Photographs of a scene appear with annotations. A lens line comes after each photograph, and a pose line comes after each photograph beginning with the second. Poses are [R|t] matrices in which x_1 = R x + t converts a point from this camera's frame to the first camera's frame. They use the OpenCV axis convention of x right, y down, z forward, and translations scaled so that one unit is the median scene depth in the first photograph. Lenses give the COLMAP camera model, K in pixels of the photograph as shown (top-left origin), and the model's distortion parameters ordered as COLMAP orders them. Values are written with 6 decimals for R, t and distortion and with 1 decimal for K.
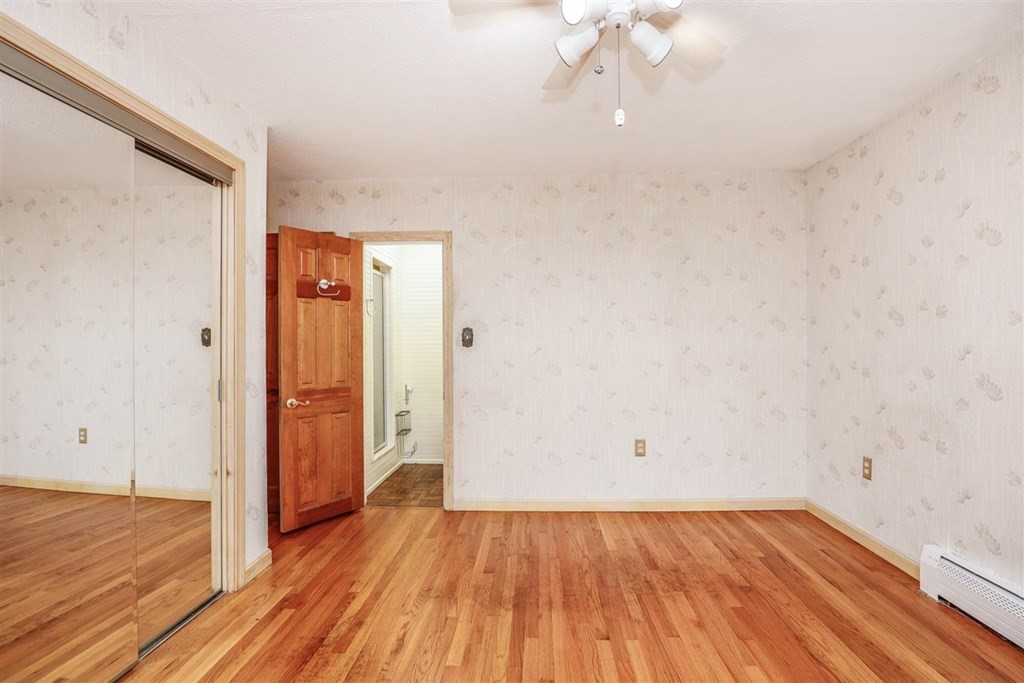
lens RADIAL K [[465.8, 0, 519.9], [0, 465.8, 341.8], [0, 0, 1]] dist [-0.033202, 0.000250]
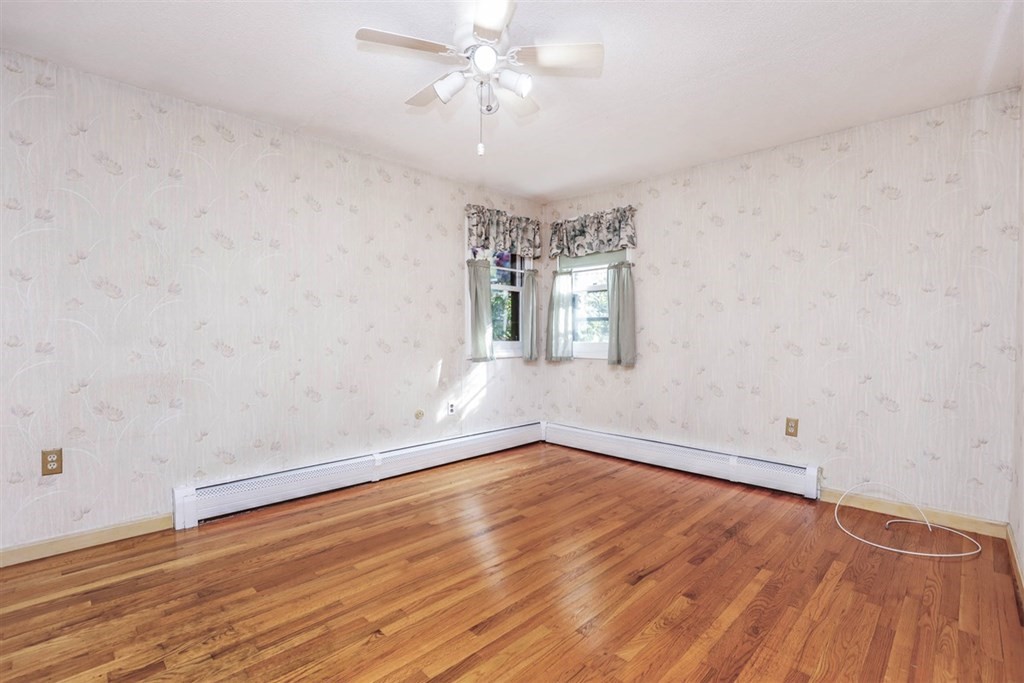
lens RADIAL K [[465.8, 0, 518.9], [0, 465.8, 341.0], [0, 0, 1]] dist [-0.033202, 0.000250]
pose [[-0.739193, -0.010183, 0.673416, -0.527210], [-0.001376, 0.999906, 0.013609, 0.049758], [-0.673492, 0.009133, -0.739138, 1.250650]]
